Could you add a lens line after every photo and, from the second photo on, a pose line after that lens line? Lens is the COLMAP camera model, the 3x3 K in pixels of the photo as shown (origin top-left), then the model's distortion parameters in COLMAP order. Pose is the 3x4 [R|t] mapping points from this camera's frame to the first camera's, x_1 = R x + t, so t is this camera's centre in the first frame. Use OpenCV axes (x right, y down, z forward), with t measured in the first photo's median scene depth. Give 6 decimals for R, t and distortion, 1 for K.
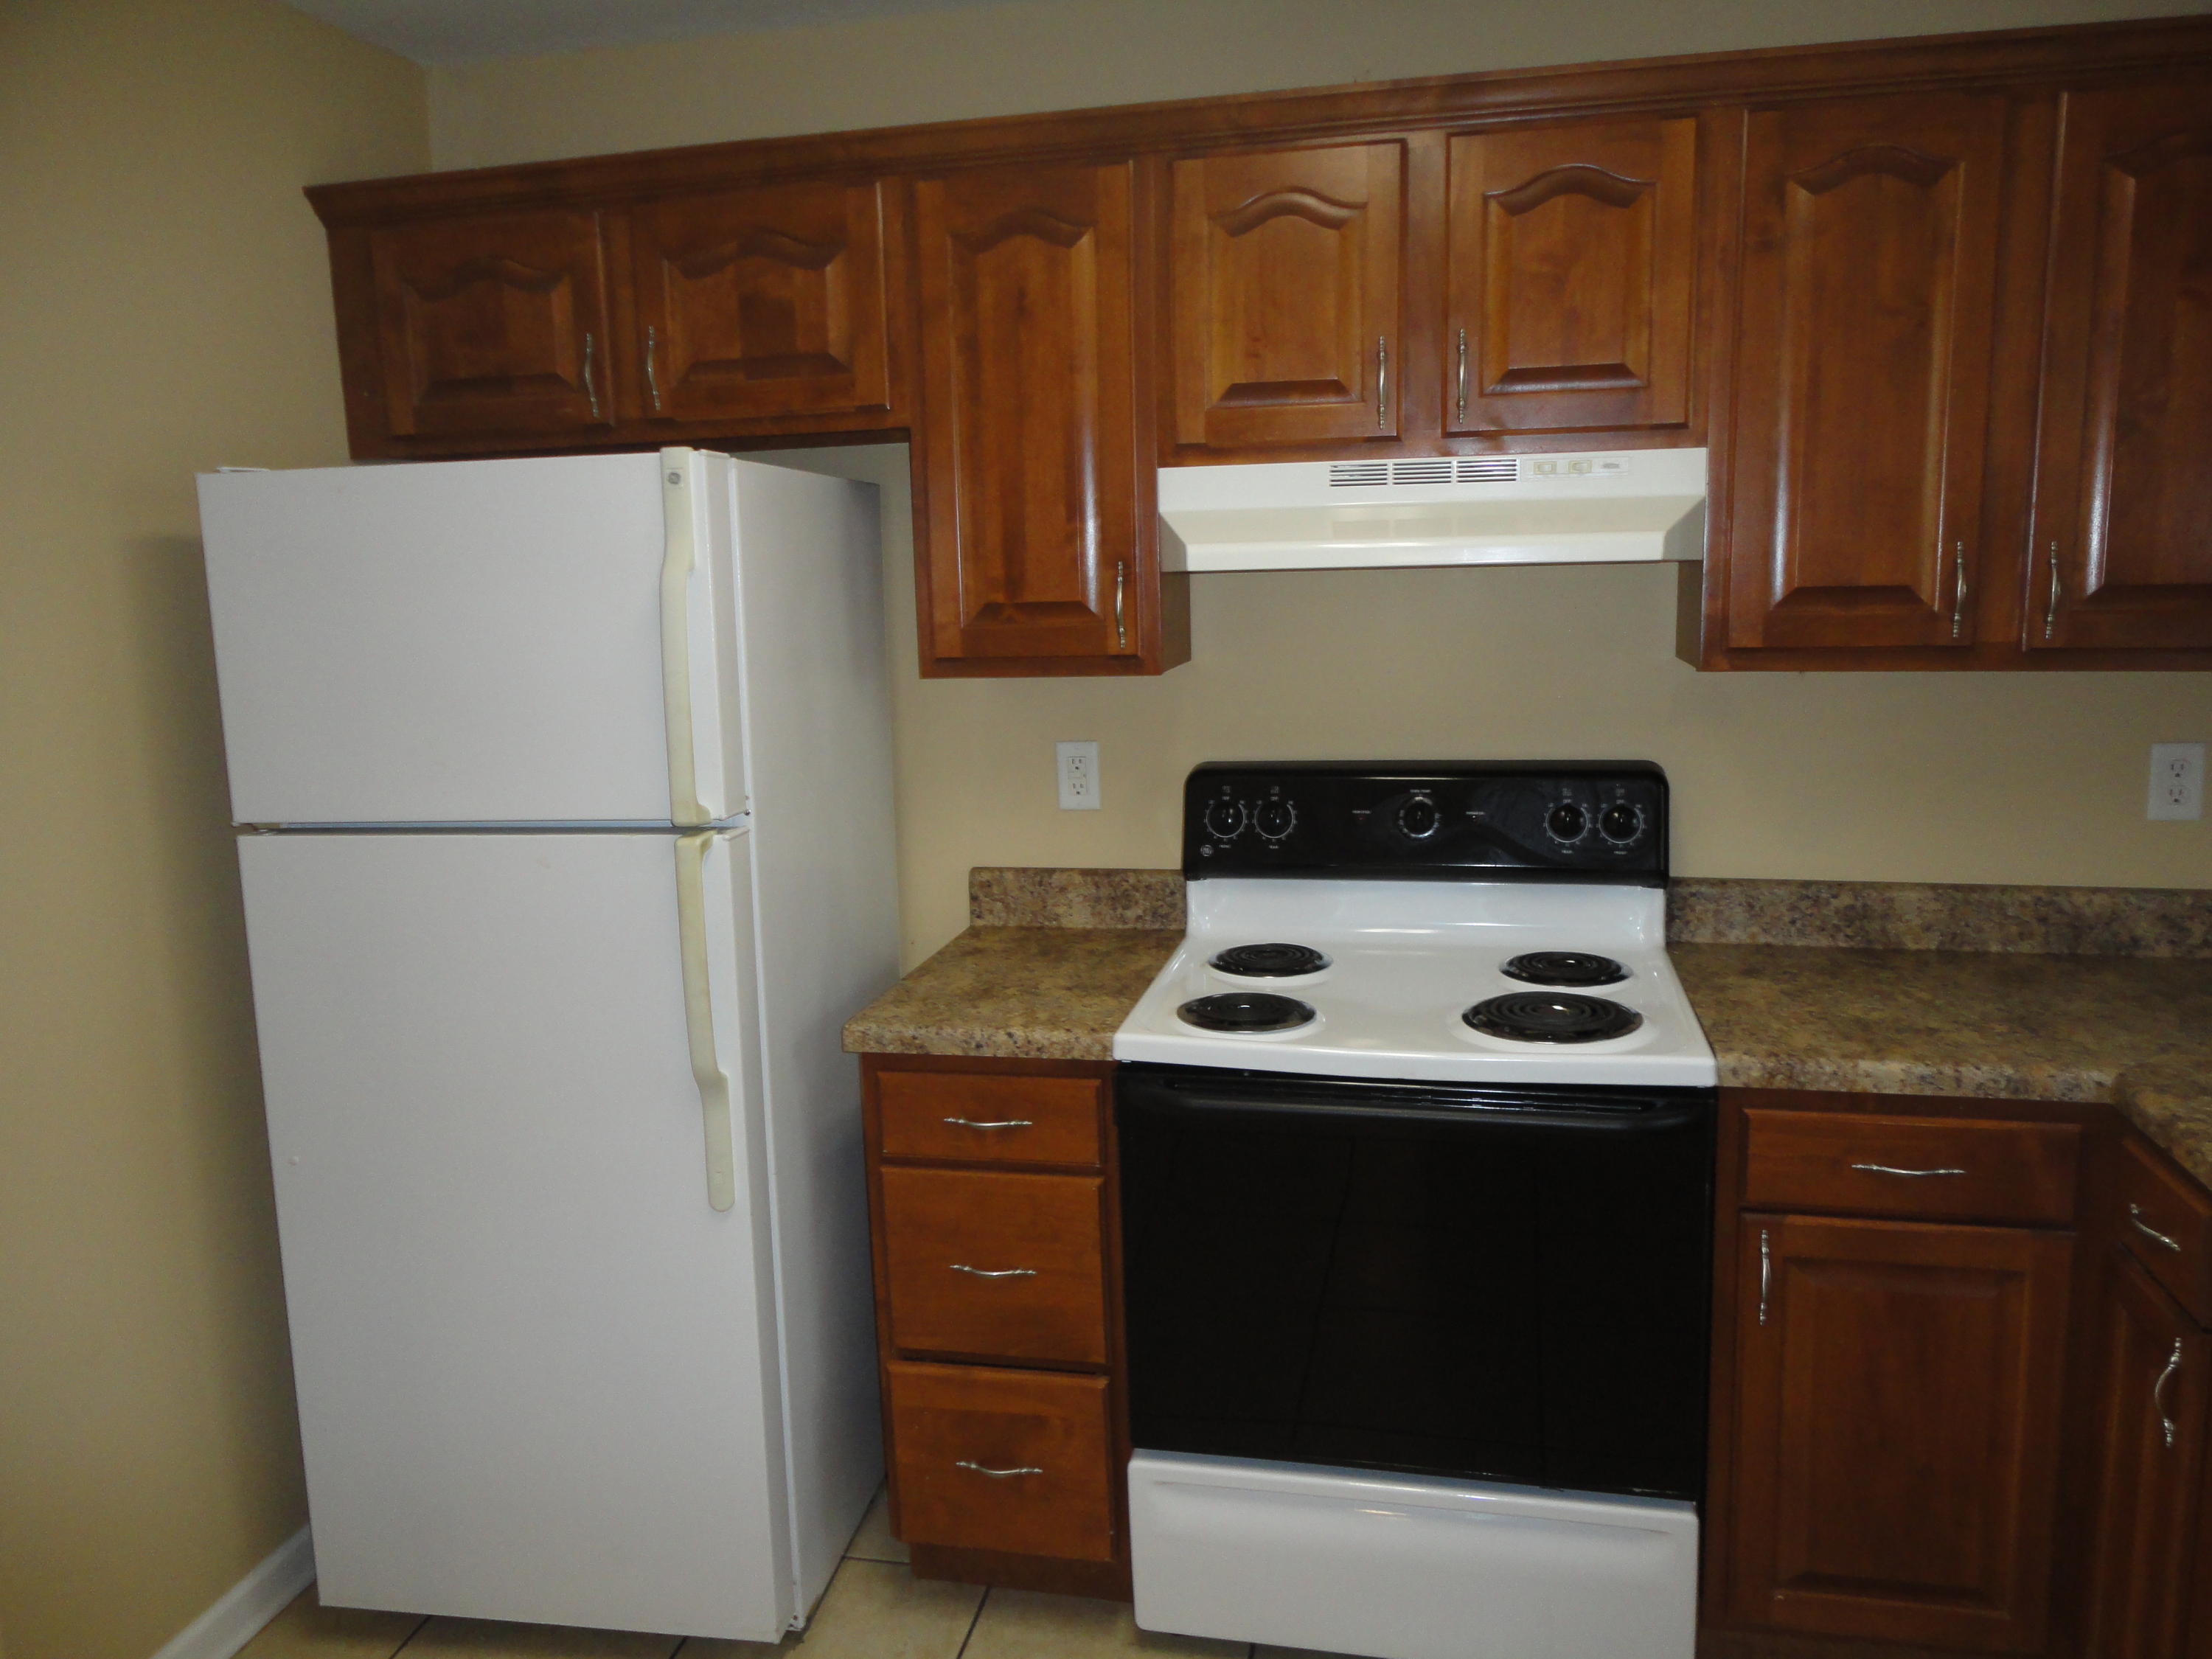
lens RADIAL K [[1627.4, 0, 1104.9], [0, 1627.4, 799.7], [0, 0, 1]] dist [0.001321, -0.003831]
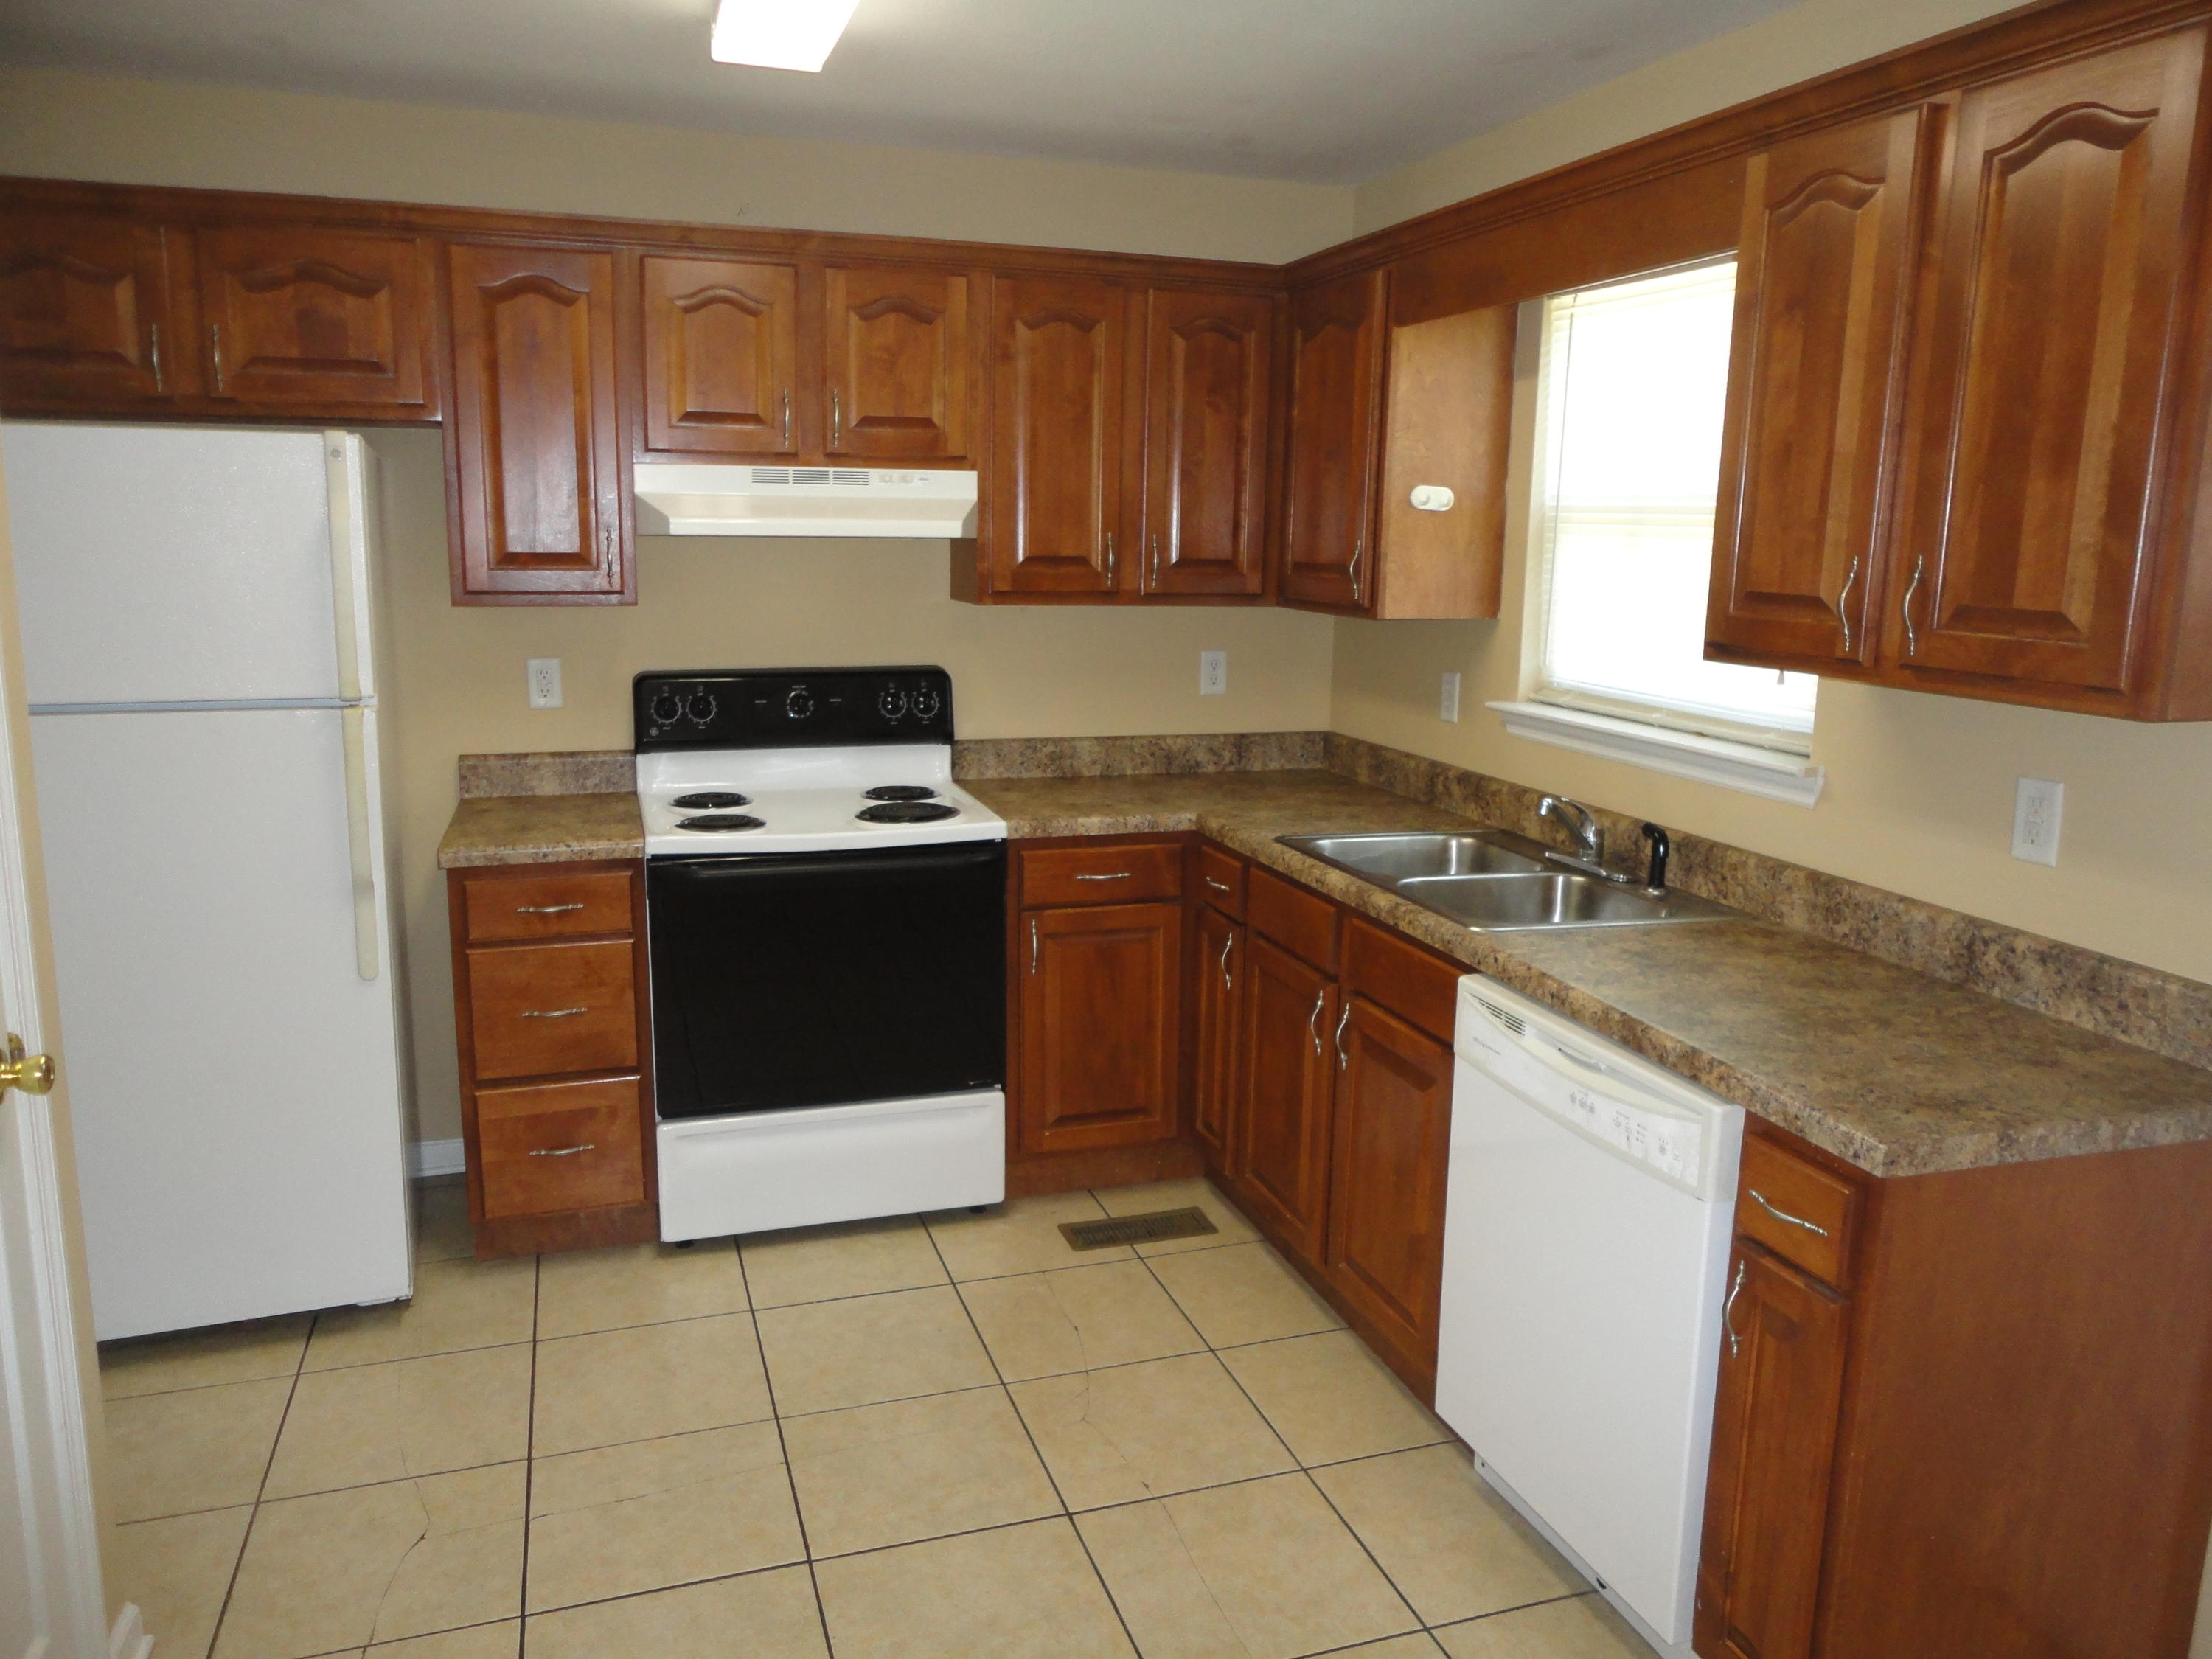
lens RADIAL K [[1644.3, 0, 1107.4], [0, 1644.3, 835.0], [0, 0, 1]] dist [0.048811, 0.006198]
pose [[0.861722, -0.058478, 0.503999, -0.386026], [0.044902, 0.998228, 0.039051, 0.096862], [-0.505390, -0.011021, 0.862821, -0.534232]]
